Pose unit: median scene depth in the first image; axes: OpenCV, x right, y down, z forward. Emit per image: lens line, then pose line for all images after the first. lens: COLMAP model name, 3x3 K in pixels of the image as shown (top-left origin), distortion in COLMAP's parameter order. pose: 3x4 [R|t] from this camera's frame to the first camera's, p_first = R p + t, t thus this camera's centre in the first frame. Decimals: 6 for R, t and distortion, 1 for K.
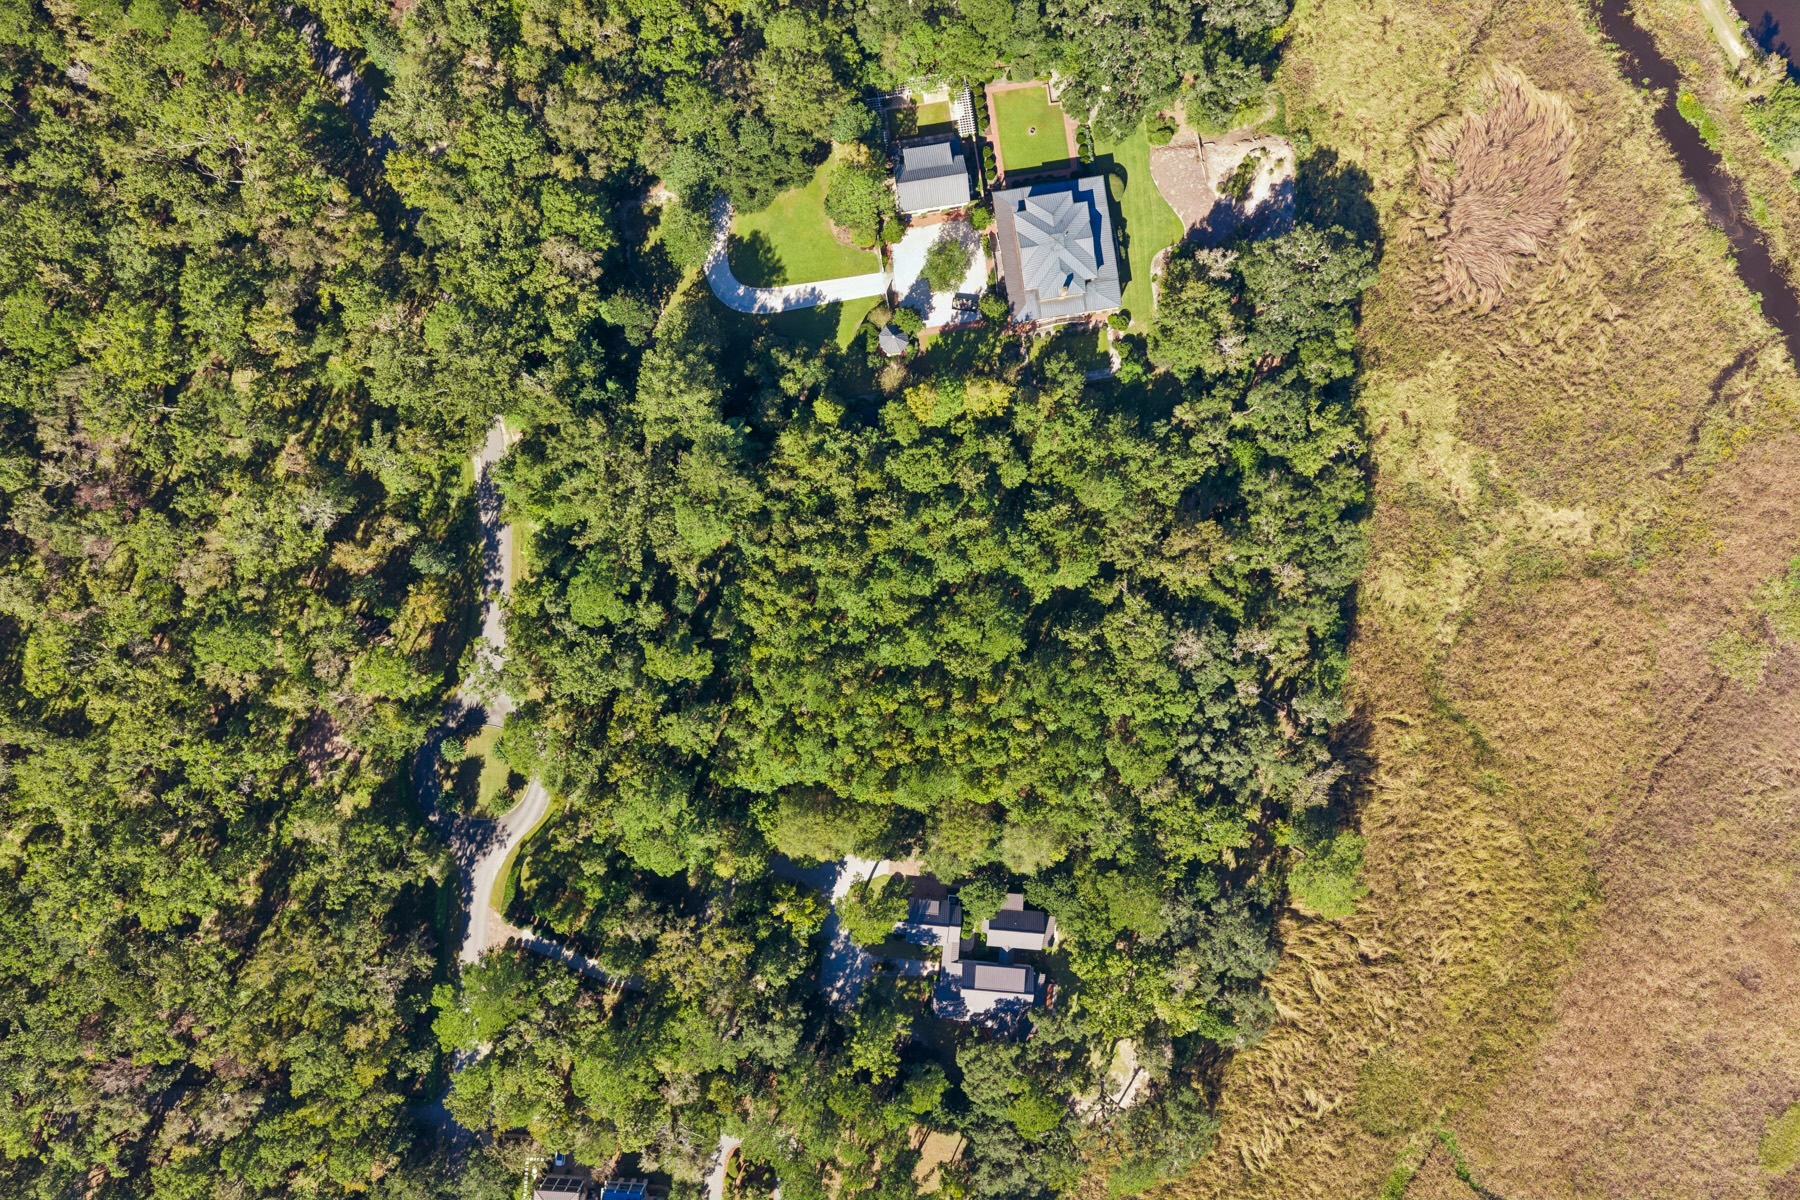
lens RADIAL K [[1462.3, 0, 900.0], [0, 1462.3, 600.0], [0, 0, 1]] dist [0.005958, -0.005097]
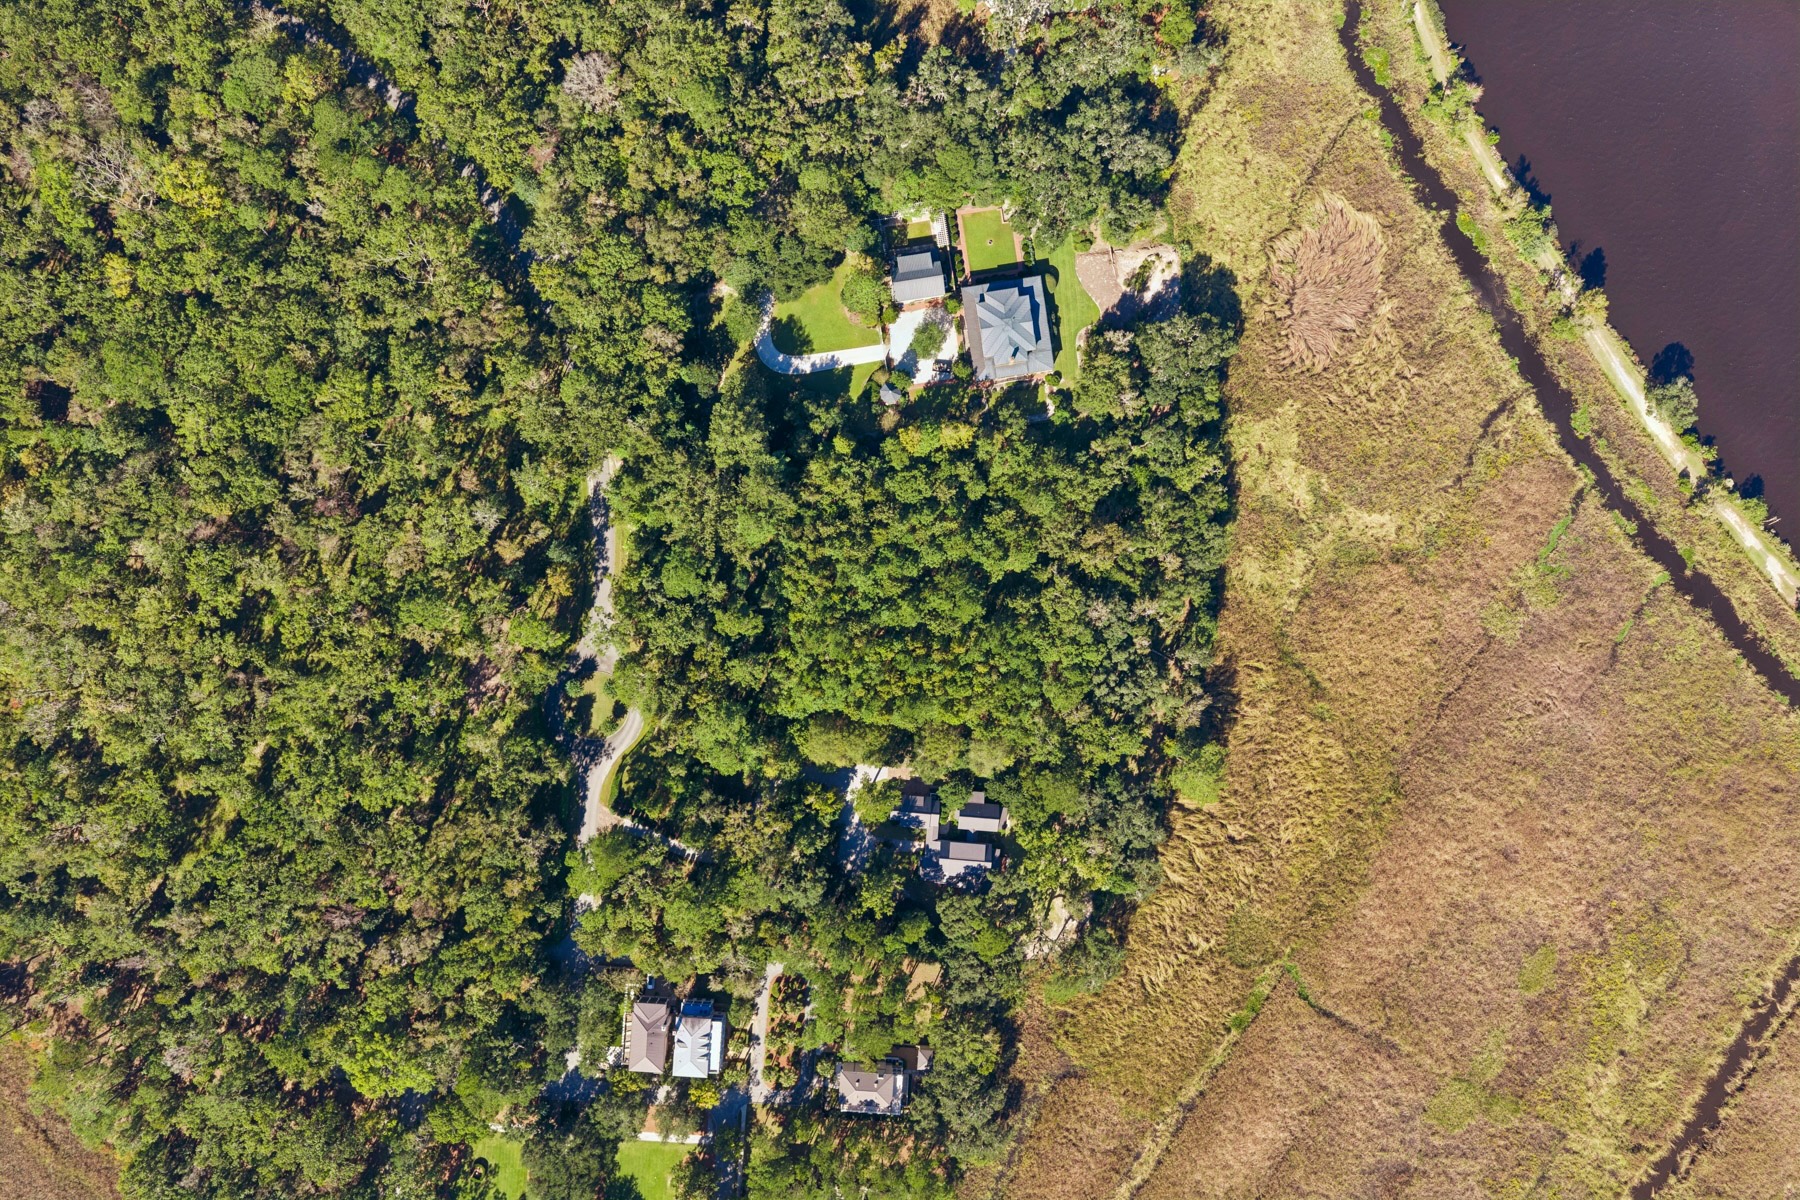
lens RADIAL K [[1436.6, 0, 900.0], [0, 1436.6, 600.0], [0, 0, 1]] dist [0.019987, -0.033765]
pose [[0.999999, -0.001490, -0.000094, 0.004539], [0.001490, 0.999996, -0.002515, 0.022689], [0.000097, 0.002515, 0.999997, -0.376795]]
